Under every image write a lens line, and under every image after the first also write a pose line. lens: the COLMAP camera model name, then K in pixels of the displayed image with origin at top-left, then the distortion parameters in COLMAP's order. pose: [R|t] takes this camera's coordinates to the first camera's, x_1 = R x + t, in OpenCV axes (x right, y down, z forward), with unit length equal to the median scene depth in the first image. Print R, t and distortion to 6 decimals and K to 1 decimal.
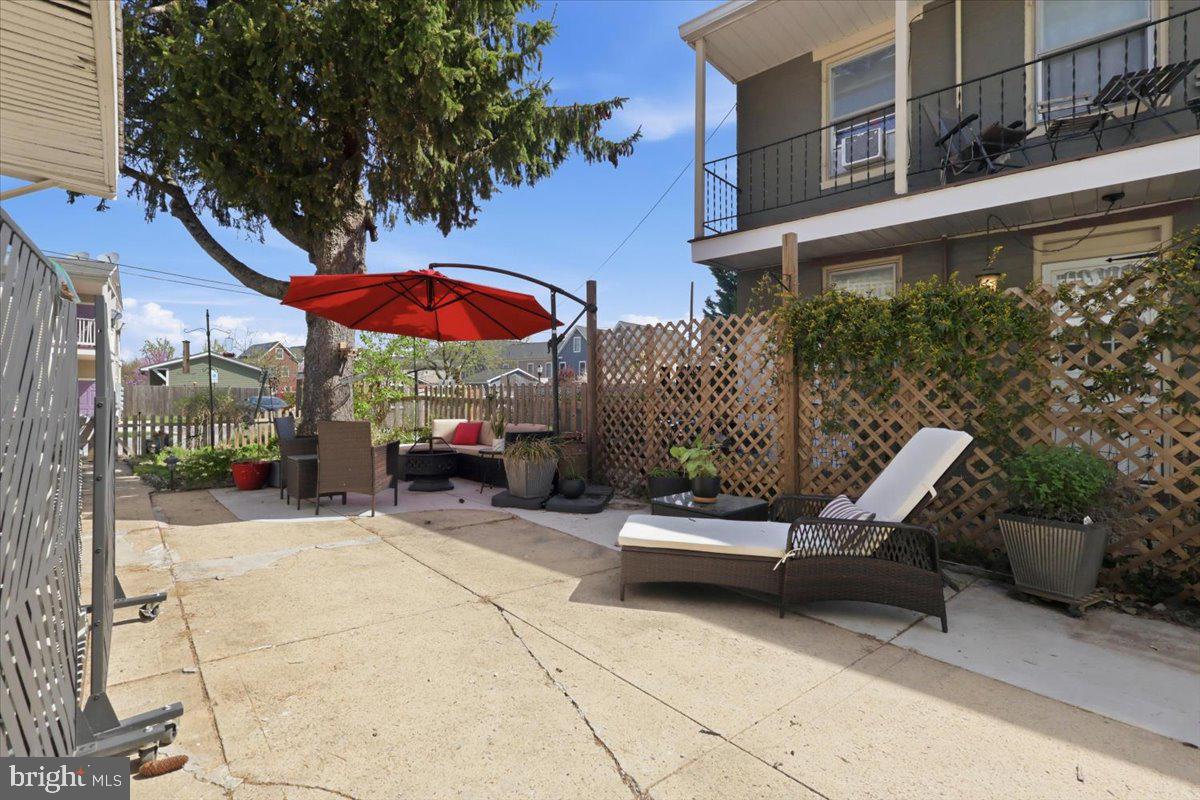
lens RADIAL K [[571.1, 0, 600.0], [0, 571.1, 400.0], [0, 0, 1]] dist [-0.000681, 0.000174]
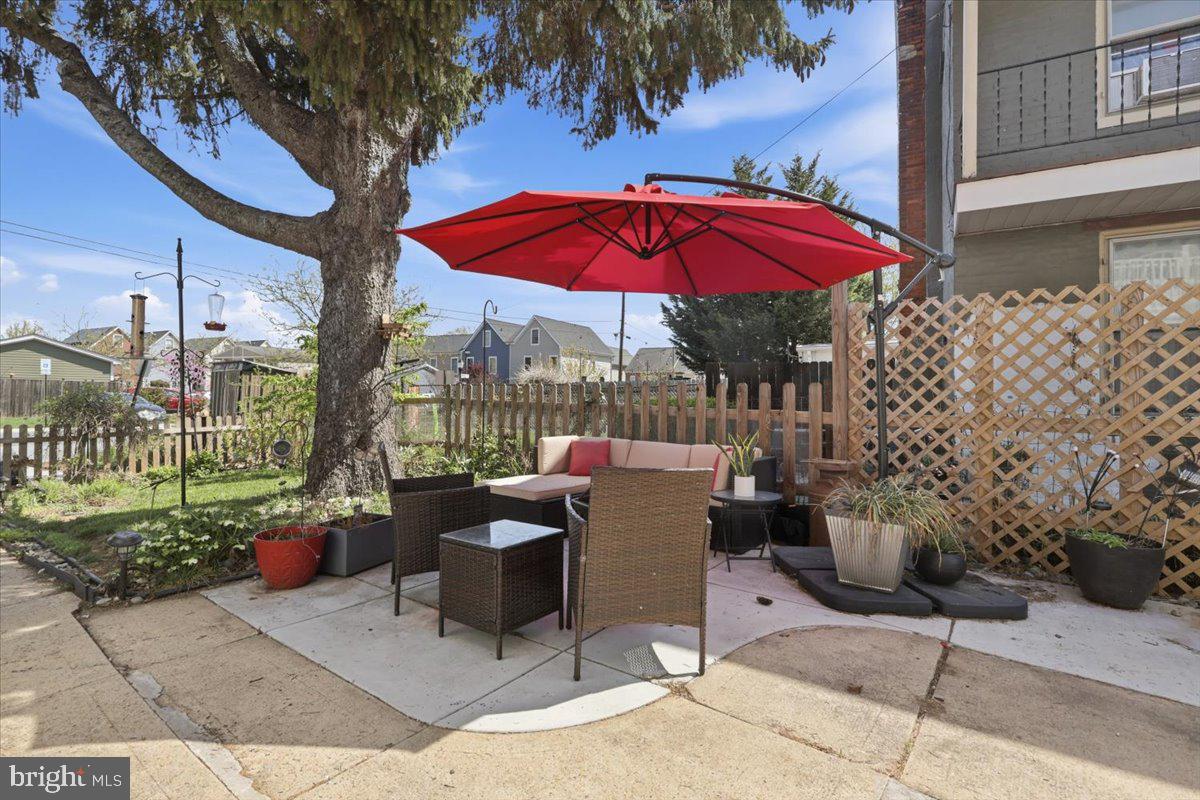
lens RADIAL K [[573.2, 0, 600.0], [0, 573.2, 390.1], [0, 0, 1]] dist [0.003045, 0.000309]
pose [[0.980421, 0.006711, 0.196796, -0.350172], [-0.004221, 0.999906, -0.013068, -0.011096], [-0.196865, 0.011981, 0.980357, 0.344307]]
